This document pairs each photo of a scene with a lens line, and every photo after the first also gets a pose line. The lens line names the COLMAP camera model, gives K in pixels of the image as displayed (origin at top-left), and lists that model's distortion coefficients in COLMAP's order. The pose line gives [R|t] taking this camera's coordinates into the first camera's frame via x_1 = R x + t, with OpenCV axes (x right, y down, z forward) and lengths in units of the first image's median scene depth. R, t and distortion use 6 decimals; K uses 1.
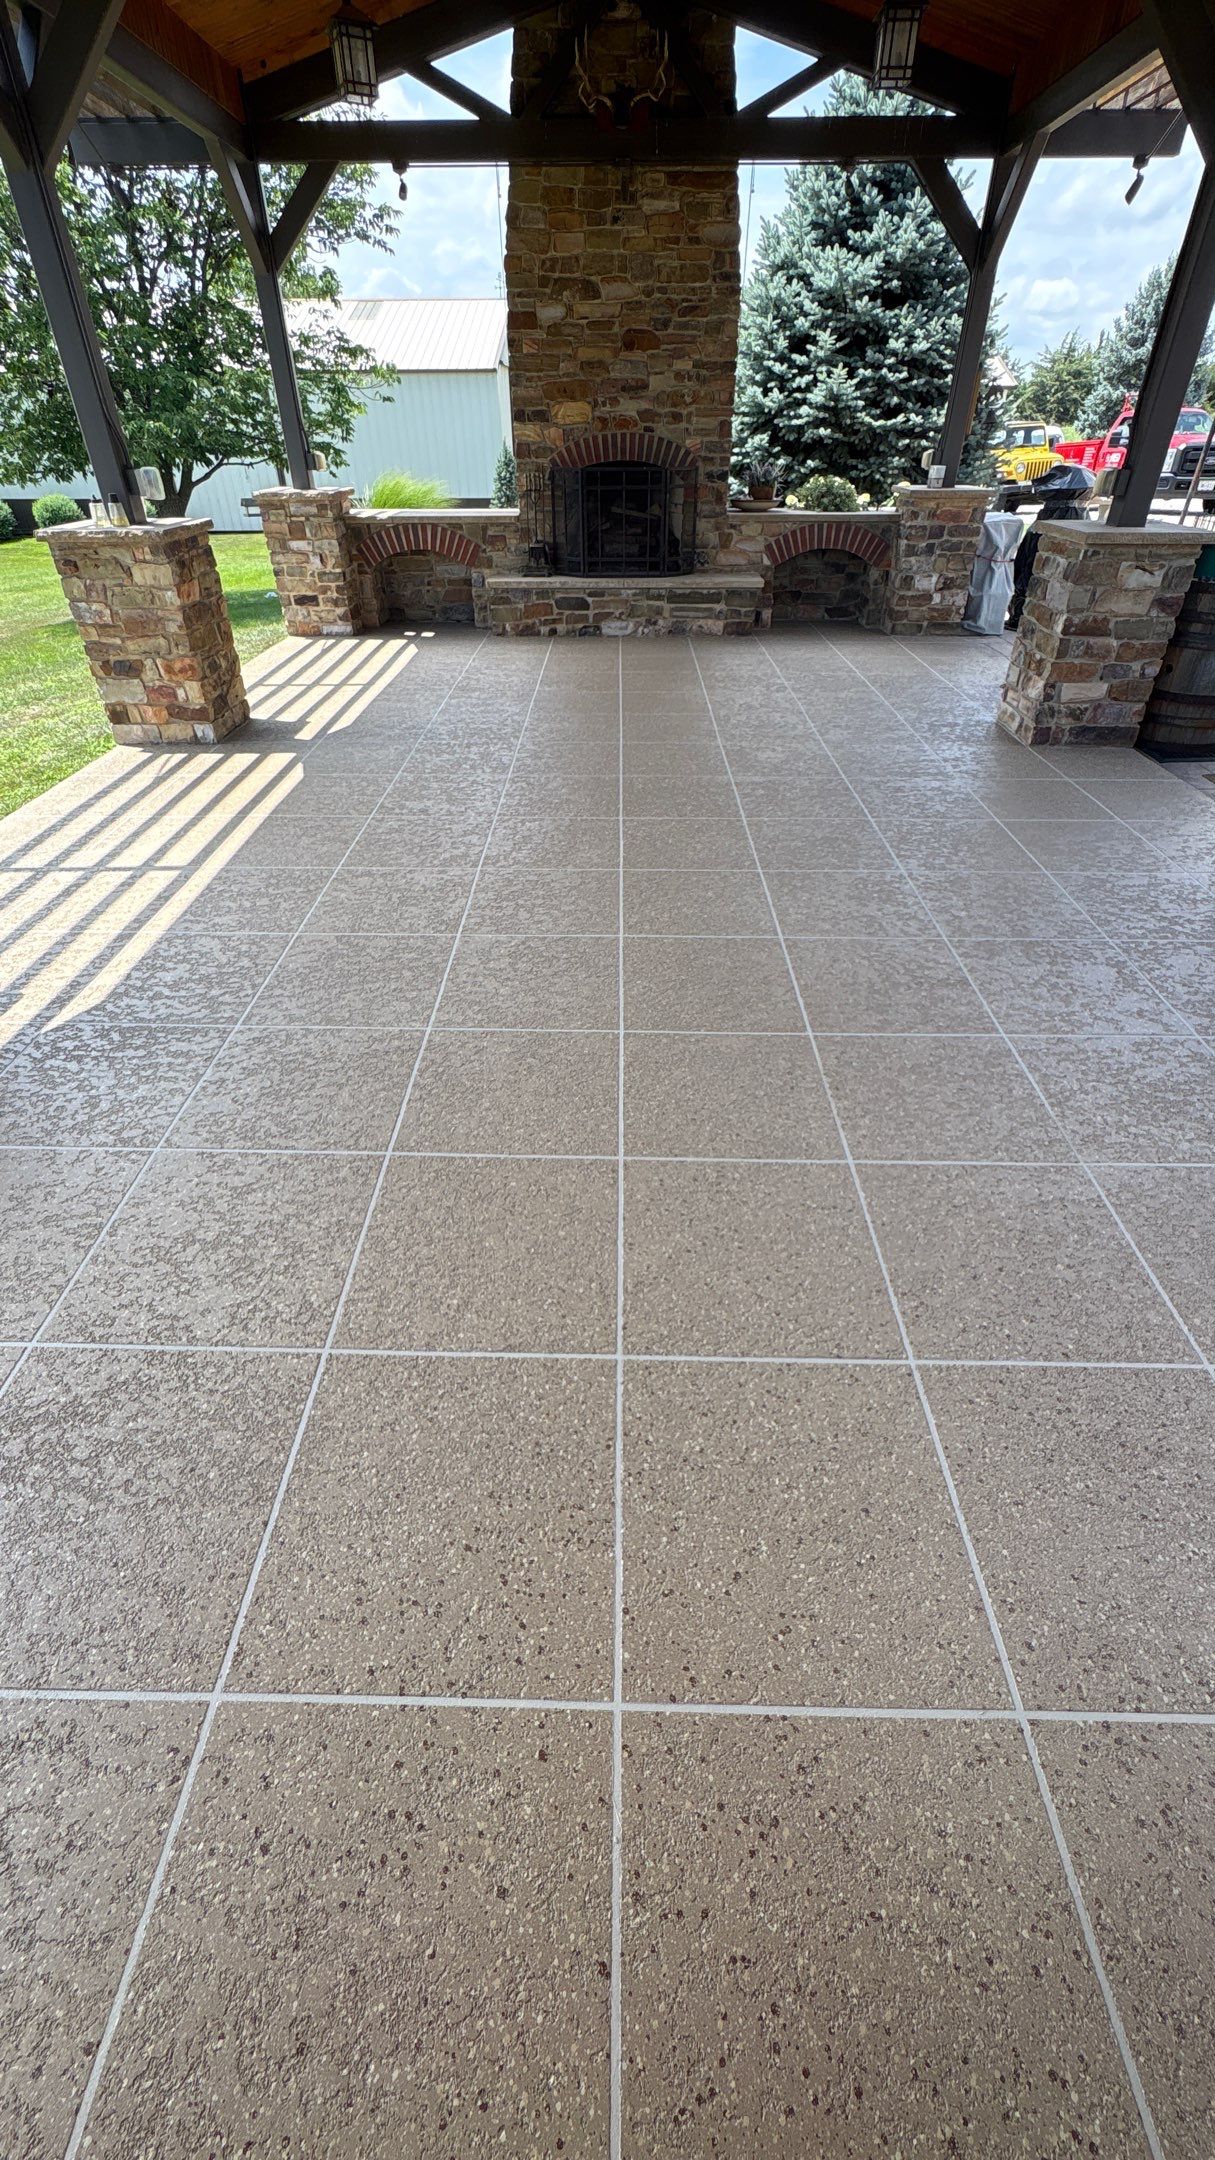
lens RADIAL K [[864.8, 0, 611.8], [0, 864.8, 1078.6], [0, 0, 1]] dist [0.001144, 0.000178]
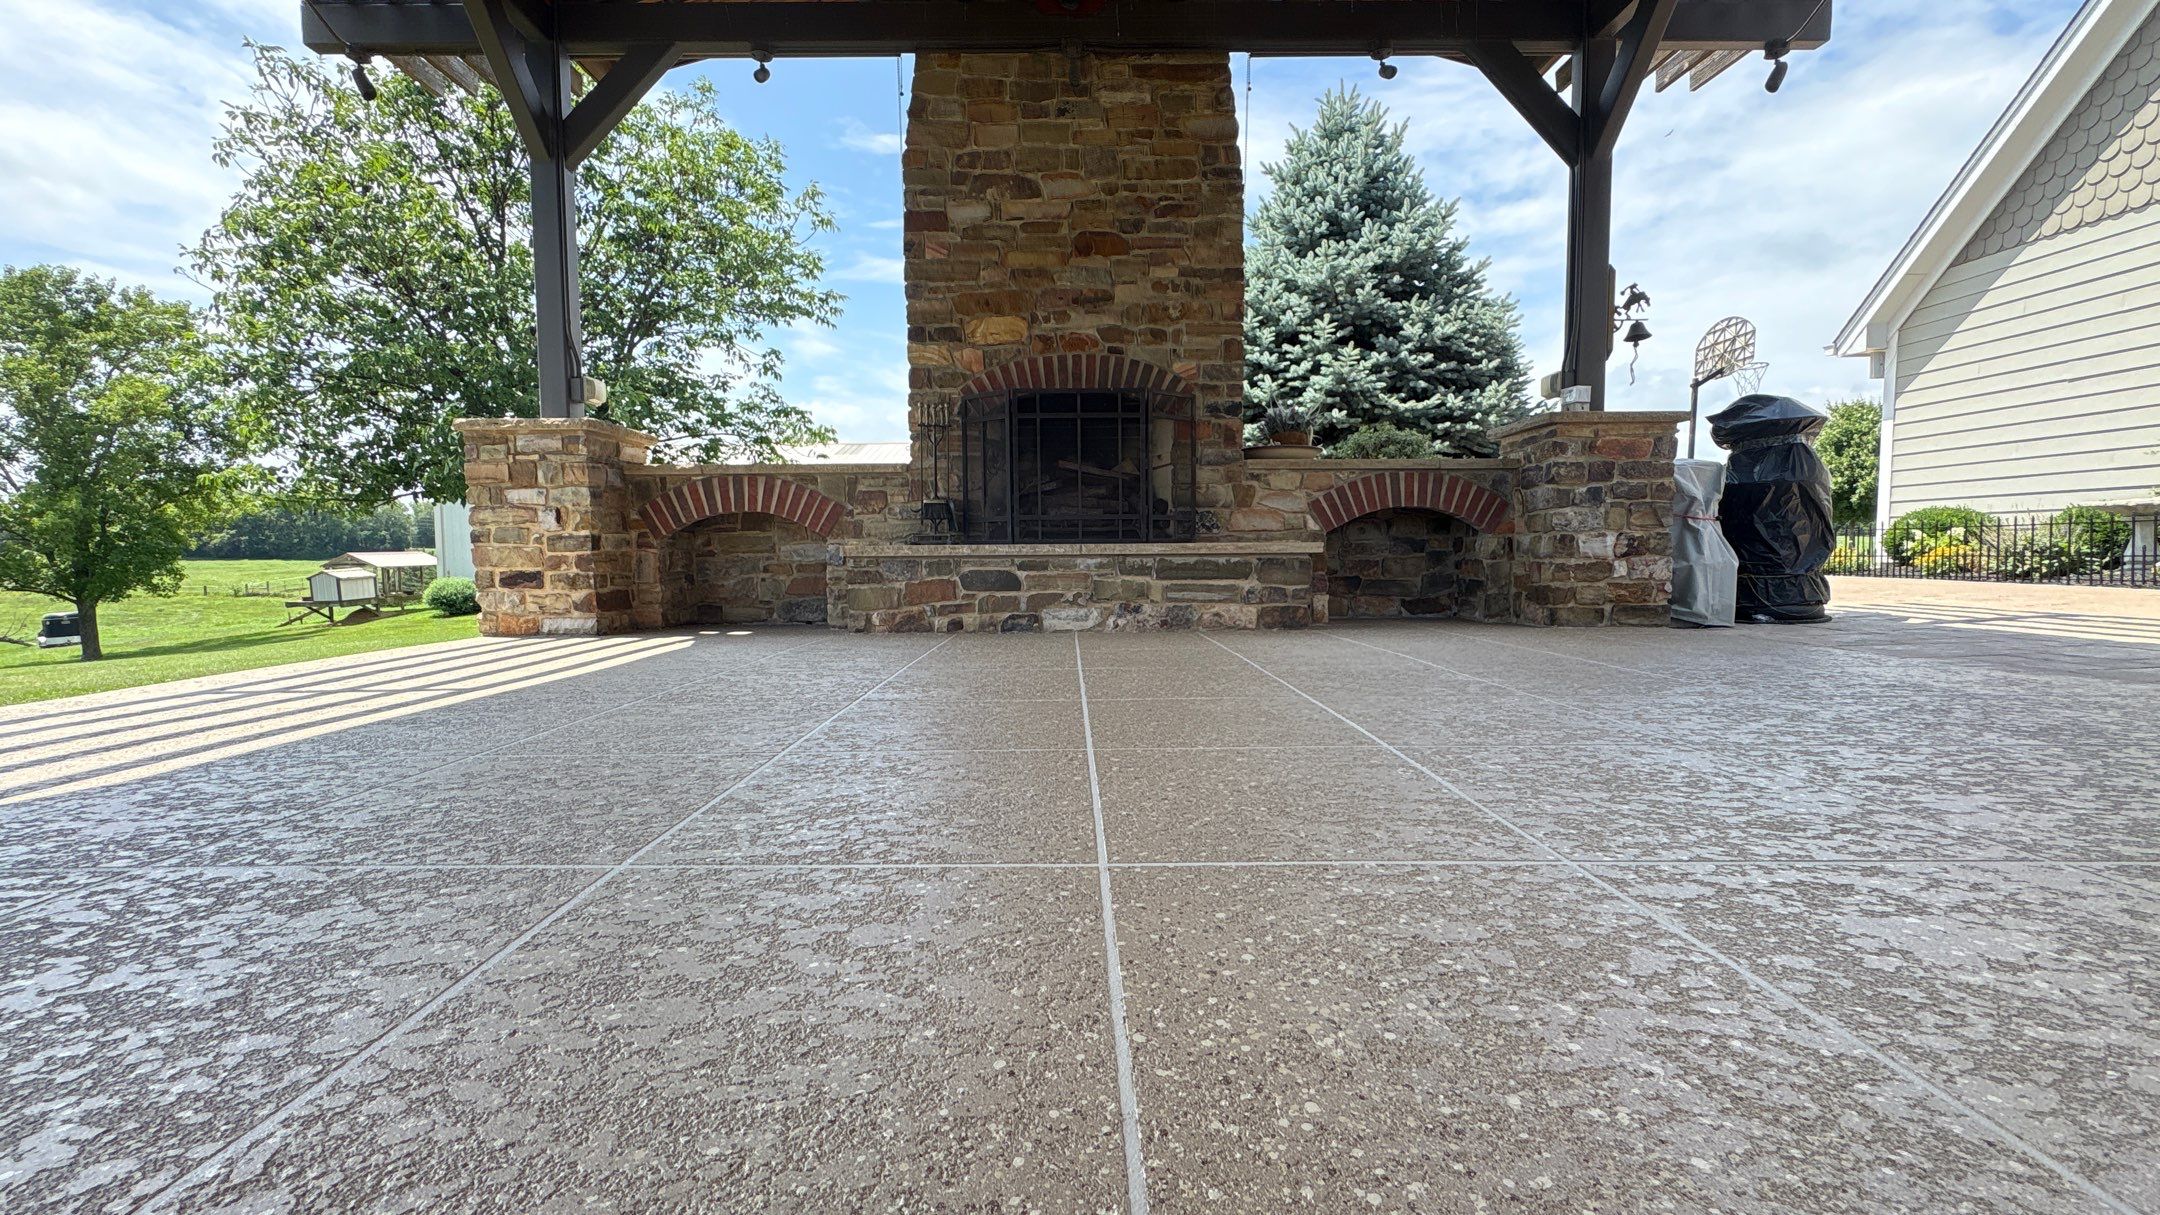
lens RADIAL K [[864.8, 0, 1080.8], [0, 864.8, 599.5], [0, 0, 1]] dist [0.001144, 0.000178]
pose [[0.999729, -0.006043, 0.022493, 0.000951], [0.017589, 0.828953, -0.559041, -0.237475], [-0.015268, 0.559285, 0.828835, 0.577415]]
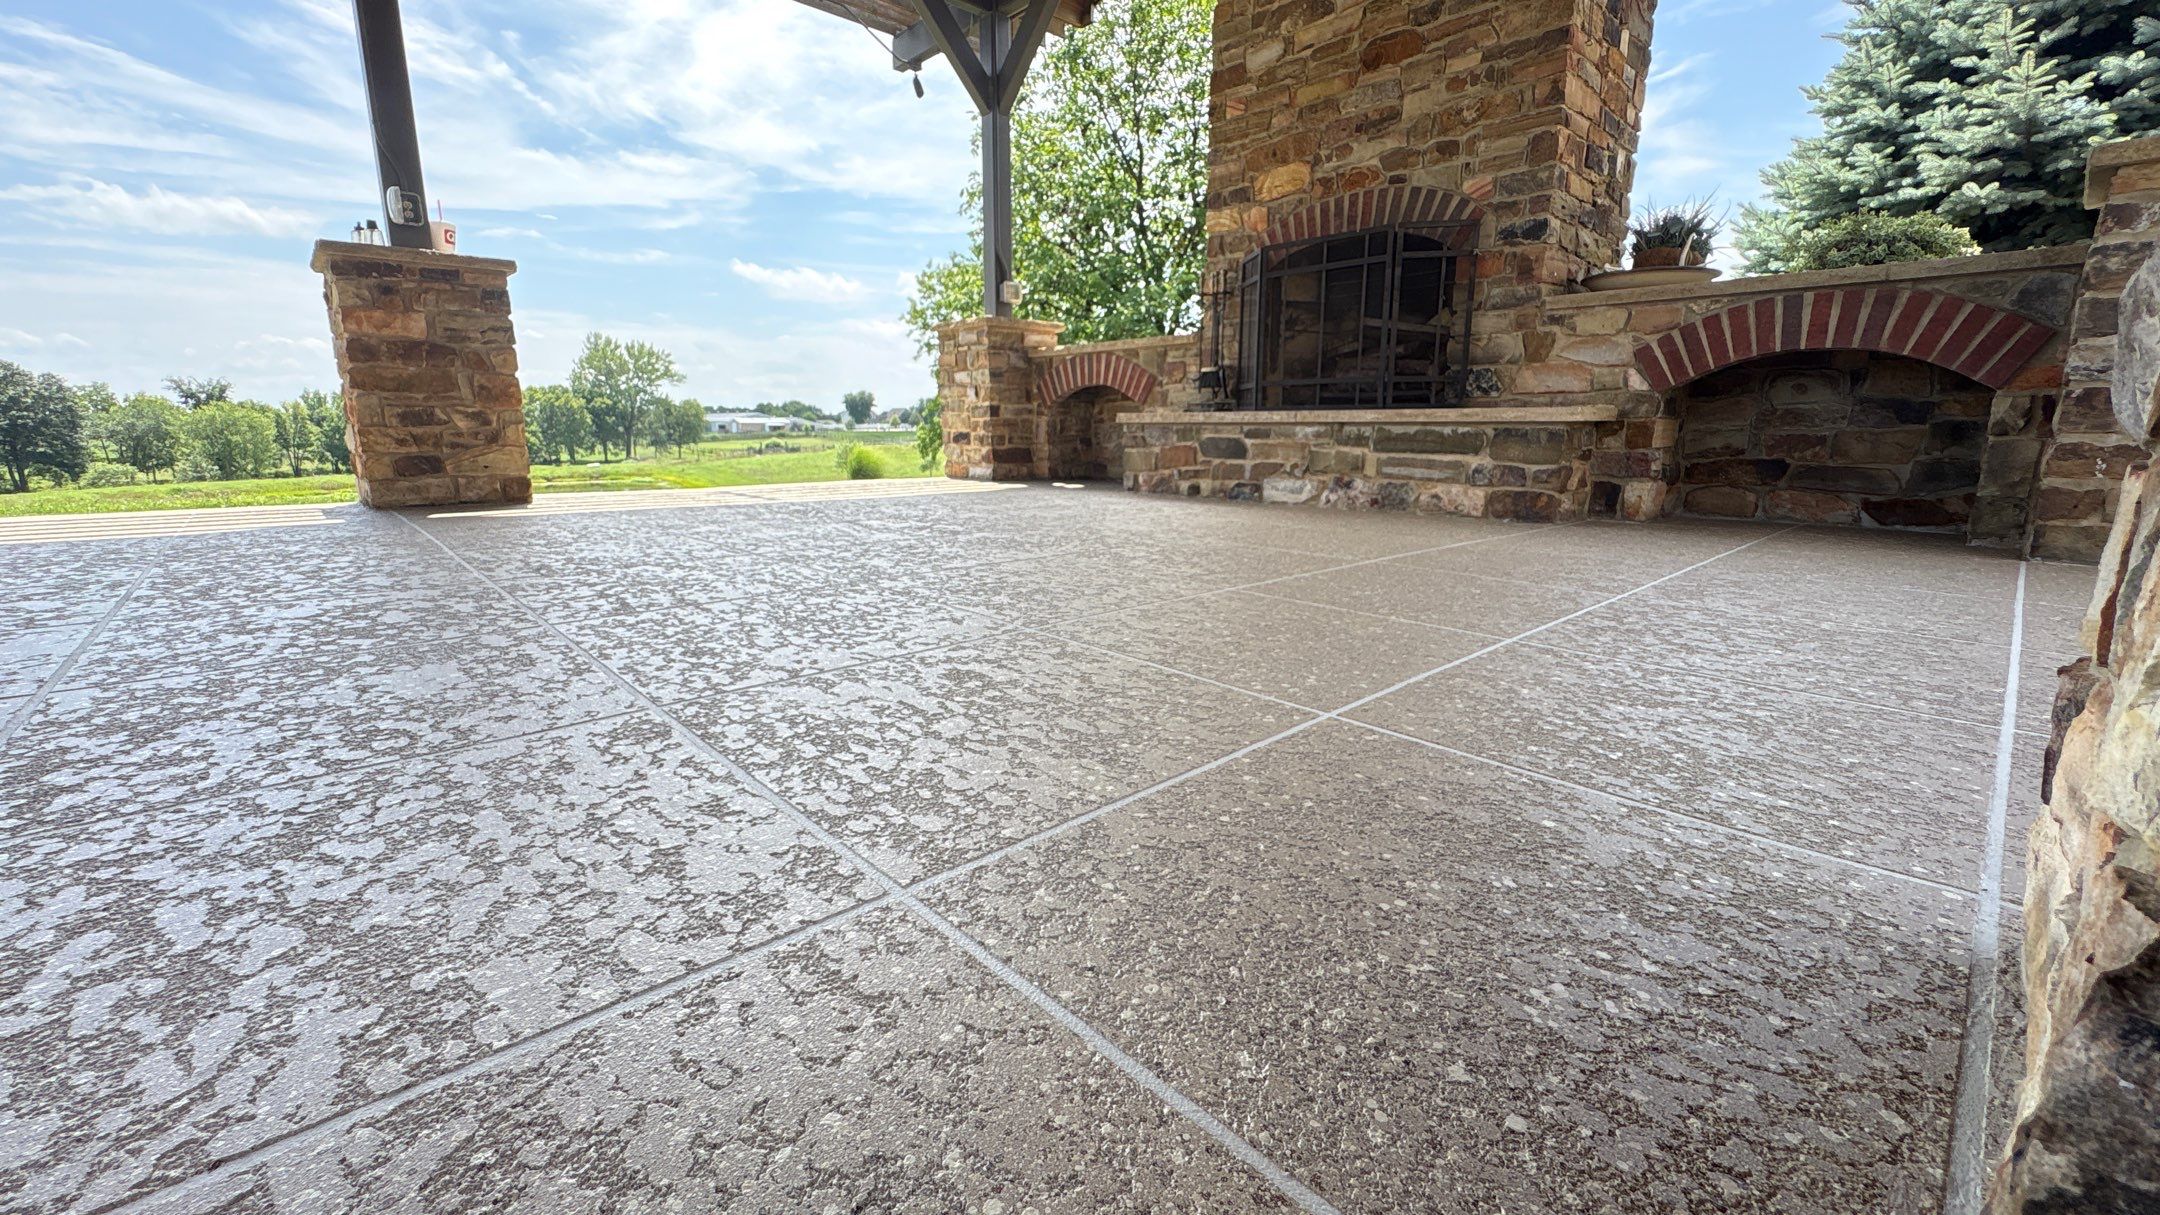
lens RADIAL K [[864.8, 0, 1078.9], [0, 864.8, 603.4], [0, 0, 1]] dist [0.001144, 0.000178]
pose [[0.687520, 0.149611, -0.710586, 0.343026], [-0.442769, 0.861968, -0.246913, -0.294271], [0.575562, 0.484383, 0.658864, 0.660947]]
